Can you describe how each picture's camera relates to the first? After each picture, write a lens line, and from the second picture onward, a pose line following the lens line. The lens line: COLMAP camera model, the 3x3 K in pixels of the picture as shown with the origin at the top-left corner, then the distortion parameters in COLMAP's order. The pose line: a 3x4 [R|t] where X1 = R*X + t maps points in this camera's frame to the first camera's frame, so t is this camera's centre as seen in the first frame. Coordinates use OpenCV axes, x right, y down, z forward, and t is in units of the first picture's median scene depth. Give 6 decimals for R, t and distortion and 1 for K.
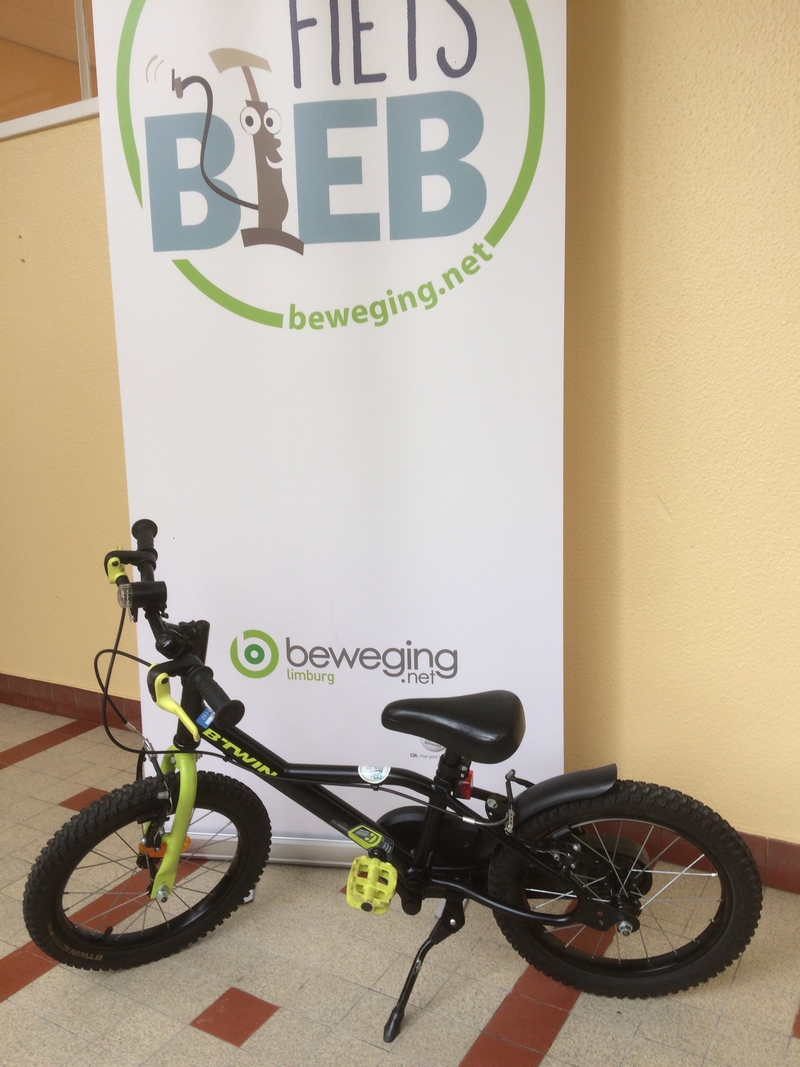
lens RADIAL K [[894.4, 0, 390.7], [0, 894.4, 529.7], [0, 0, 1]] dist [0.124285, -0.176597]
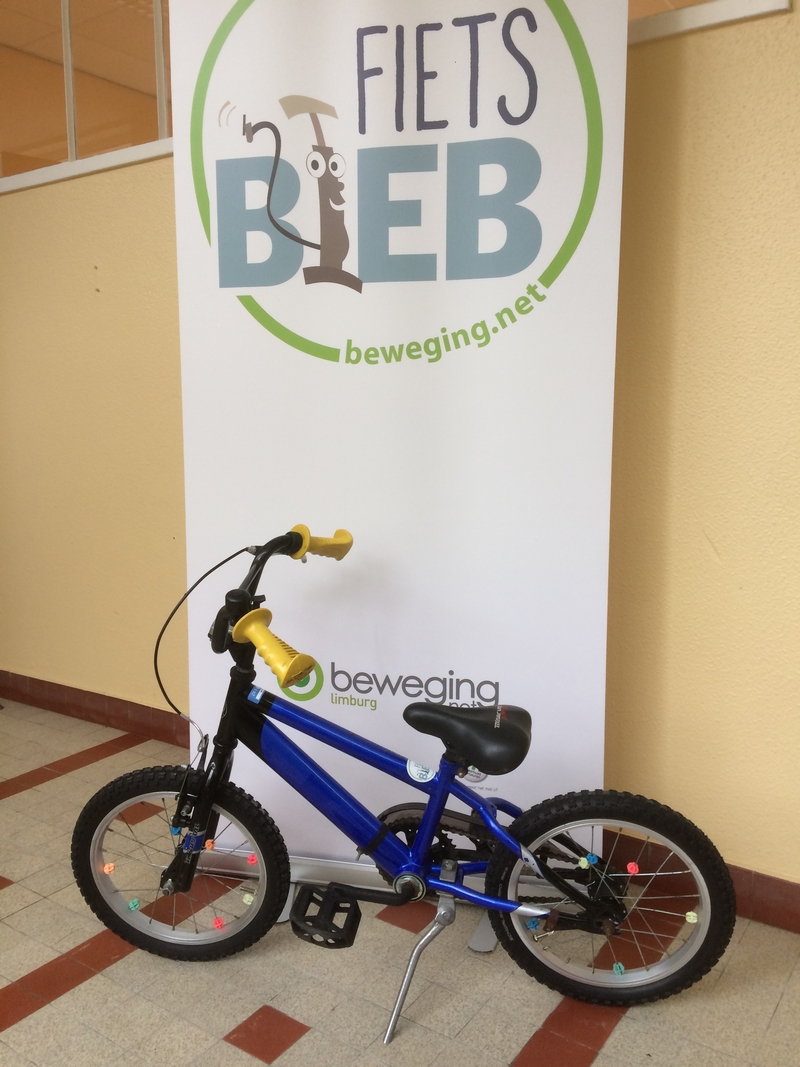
lens RADIAL K [[894.4, 0, 392.7], [0, 894.4, 530.6], [0, 0, 1]] dist [0.124285, -0.176597]
pose [[0.997664, 0.033649, -0.059450, 0.009485], [-0.035220, 0.999052, -0.025577, -0.006332], [0.058533, 0.027611, 0.997904, -0.021406]]
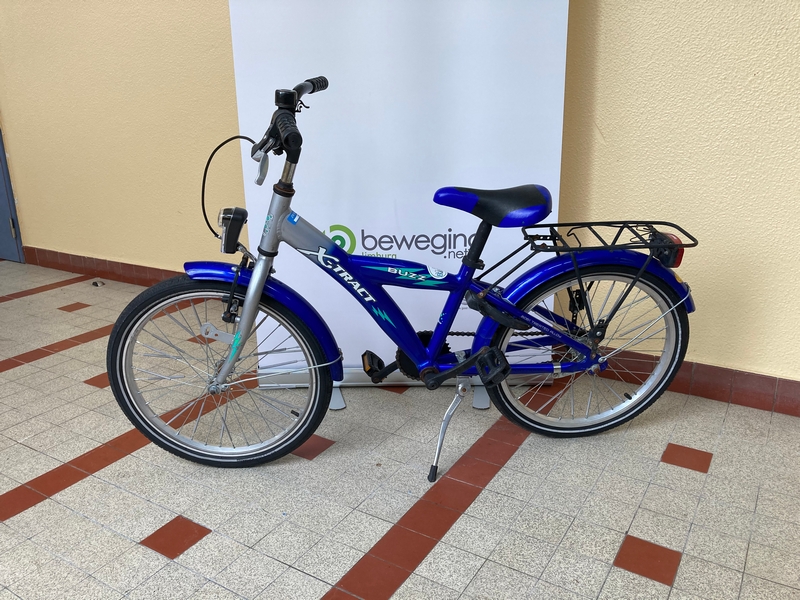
lens RADIAL K [[647.8, 0, 393.5], [0, 647.8, 291.9], [0, 0, 1]] dist [0.024136, -0.012761]
pose [[0.999708, 0.018166, -0.015919, -0.007385], [-0.016068, 0.992252, 0.123196, 0.109793], [0.018033, -0.122904, 0.992255, -0.074315]]
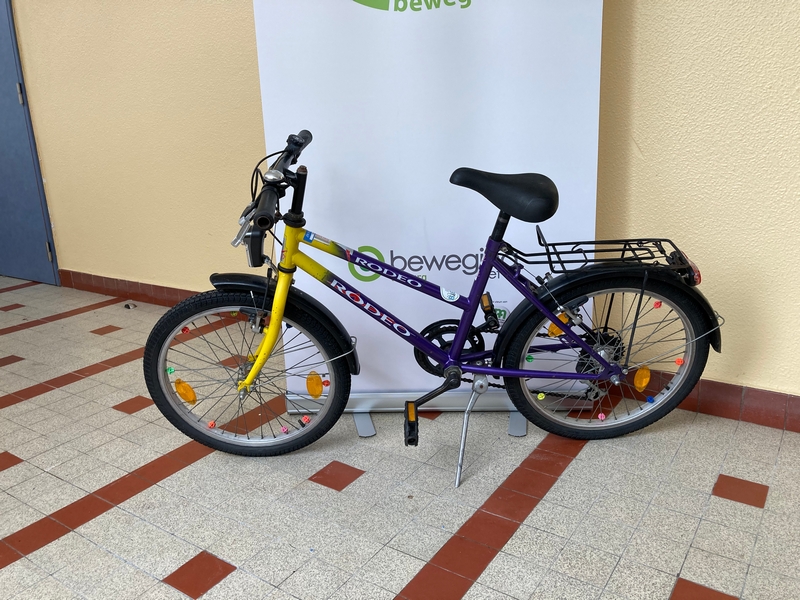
lens RADIAL K [[647.8, 0, 395.9], [0, 647.8, 287.8], [0, 0, 1]] dist [0.024136, -0.012761]
pose [[0.998020, 0.006727, -0.062532, -0.004771], [-0.000872, 0.995649, 0.093183, 0.102852], [0.062886, -0.092944, 0.993683, -0.040997]]
